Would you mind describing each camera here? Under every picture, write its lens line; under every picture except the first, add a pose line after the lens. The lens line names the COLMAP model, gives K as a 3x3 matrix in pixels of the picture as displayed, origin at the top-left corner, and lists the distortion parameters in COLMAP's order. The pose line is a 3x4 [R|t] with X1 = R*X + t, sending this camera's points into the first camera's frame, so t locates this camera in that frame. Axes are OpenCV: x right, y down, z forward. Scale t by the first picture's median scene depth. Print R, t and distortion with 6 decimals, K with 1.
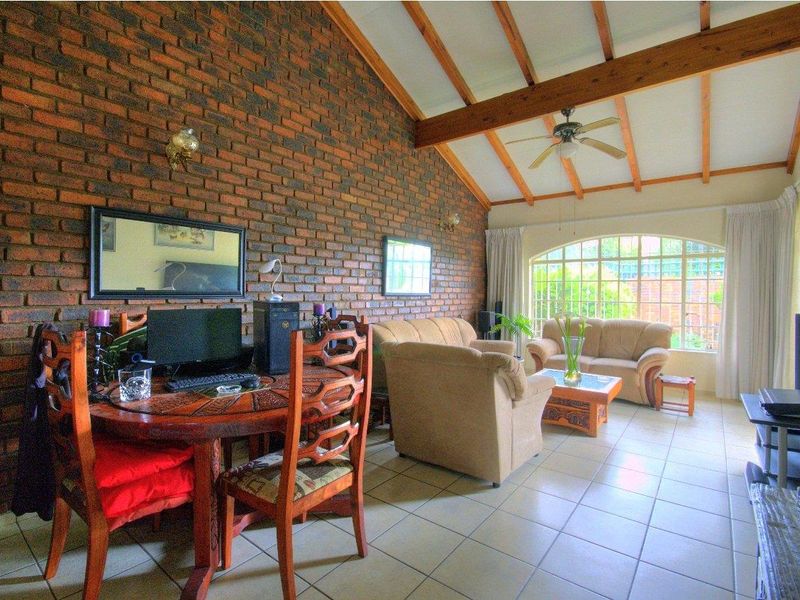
lens RADIAL K [[399.8, 0, 402.2], [0, 399.8, 296.3], [0, 0, 1]] dist [0.000610, -0.000397]
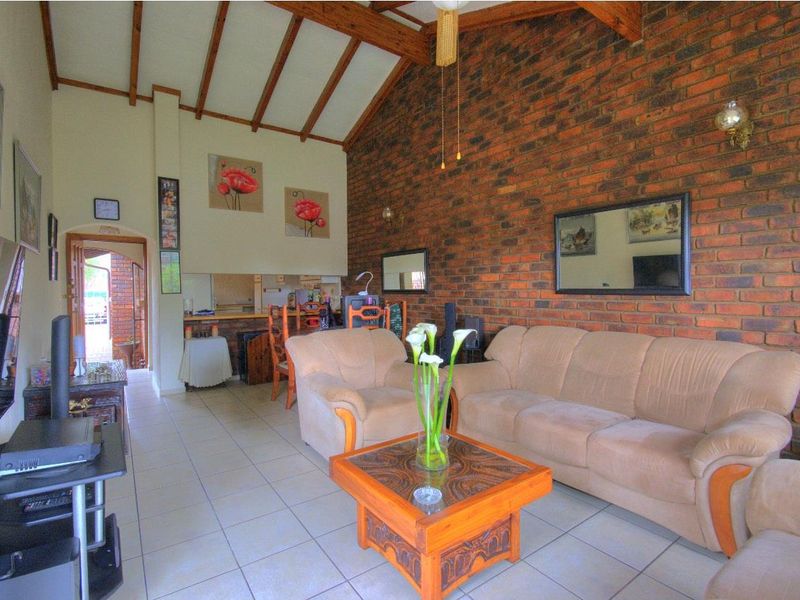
lens RADIAL K [[399.8, 0, 402.2], [0, 399.8, 296.3], [0, 0, 1]] dist [0.000610, -0.000397]
pose [[-0.281636, 0.020731, -0.959297, 1.135130], [0.004824, 0.999785, 0.020189, -0.016309], [0.959509, 0.001059, -0.281676, 1.368277]]
